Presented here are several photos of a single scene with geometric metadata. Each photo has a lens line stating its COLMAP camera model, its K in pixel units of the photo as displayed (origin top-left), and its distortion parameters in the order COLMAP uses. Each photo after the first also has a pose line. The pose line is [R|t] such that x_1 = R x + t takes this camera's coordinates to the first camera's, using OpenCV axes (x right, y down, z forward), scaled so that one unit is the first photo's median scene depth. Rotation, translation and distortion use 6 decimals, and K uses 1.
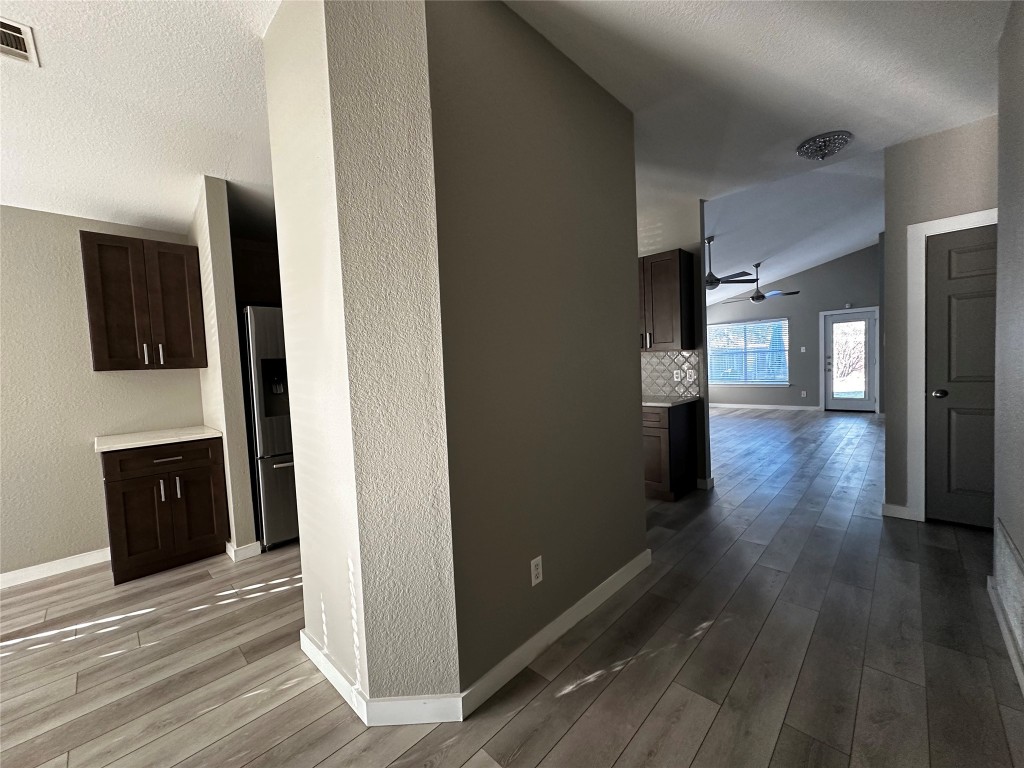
lens RADIAL K [[408.1, 0, 512.0], [0, 408.1, 384.0], [0, 0, 1]] dist [-0.001948, -0.000241]
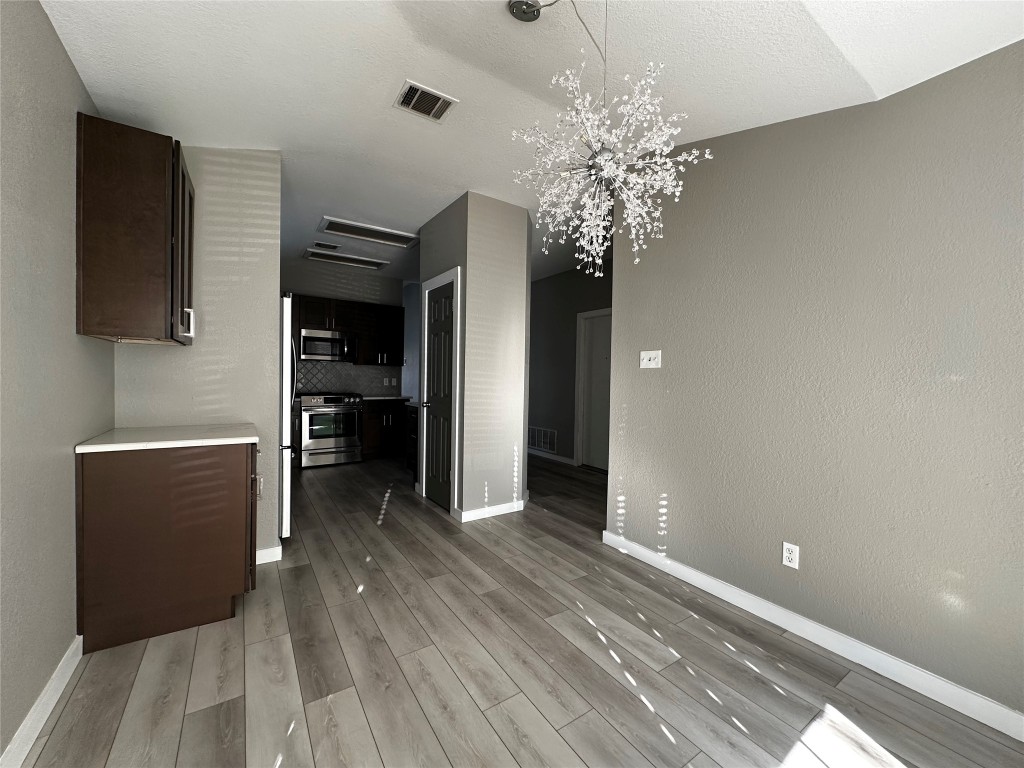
lens RADIAL K [[405.6, 0, 512.0], [0, 405.6, 384.0], [0, 0, 1]] dist [-0.000119, 0.000000]
pose [[0.207899, 0.028809, 0.977726, -1.529943], [0.020331, 0.999223, -0.033766, 0.079612], [-0.977939, 0.026898, 0.207152, 0.282992]]
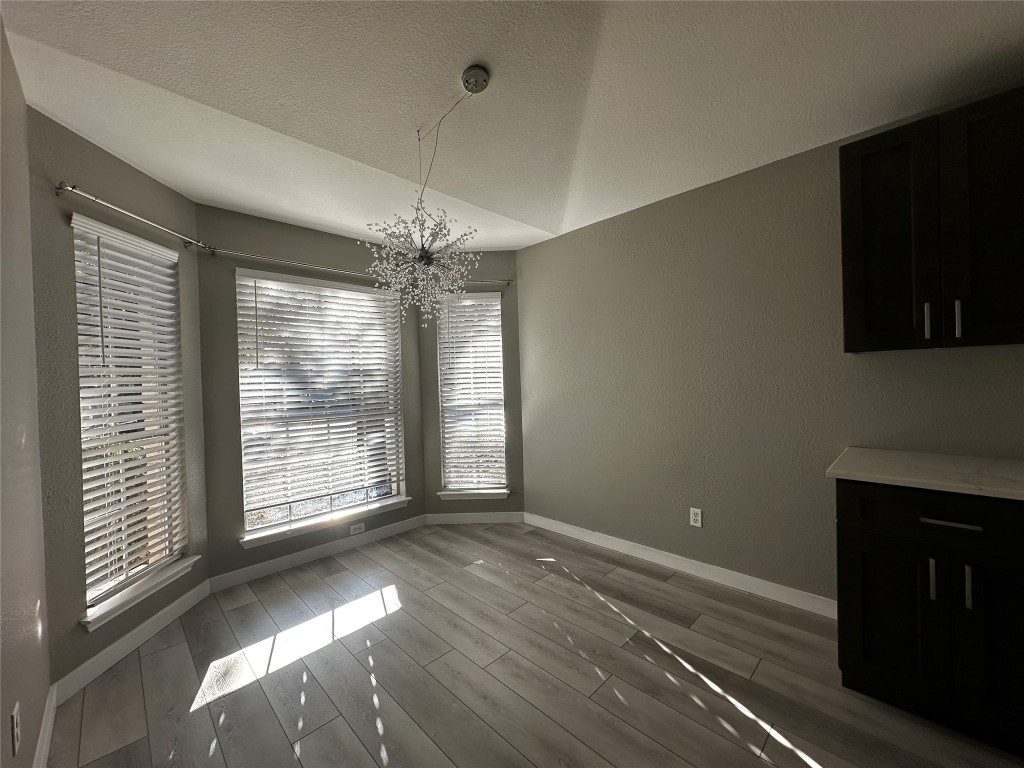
lens RADIAL K [[405.6, 0, 512.0], [0, 405.6, 384.0], [0, 0, 1]] dist [-0.000119, 0.000000]
pose [[-0.013749, 0.057319, -0.998261, -0.329936], [-0.024437, 0.998038, 0.057643, -0.003814], [0.999607, 0.025187, -0.012321, 0.442293]]
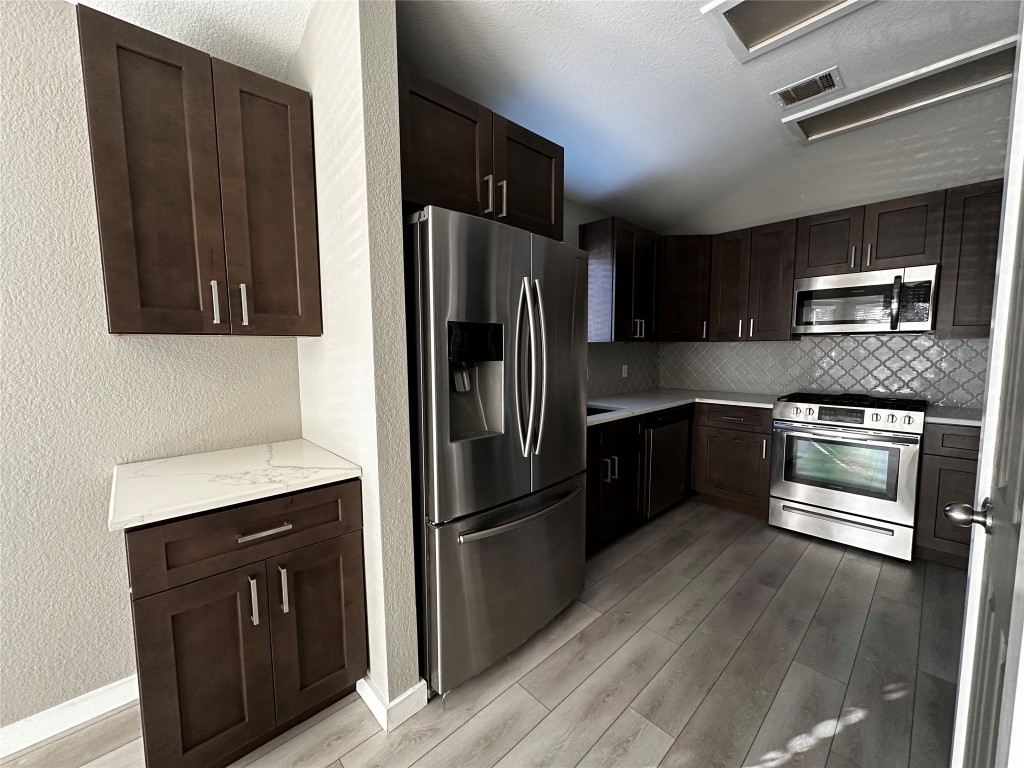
lens RADIAL K [[405.6, 0, 512.0], [0, 405.6, 384.0], [0, 0, 1]] dist [-0.000119, 0.000000]
pose [[0.998245, 0.041814, -0.041932, -0.537849], [-0.039874, 0.998142, 0.046077, -0.013612], [0.043780, -0.044325, 0.998057, 0.546167]]
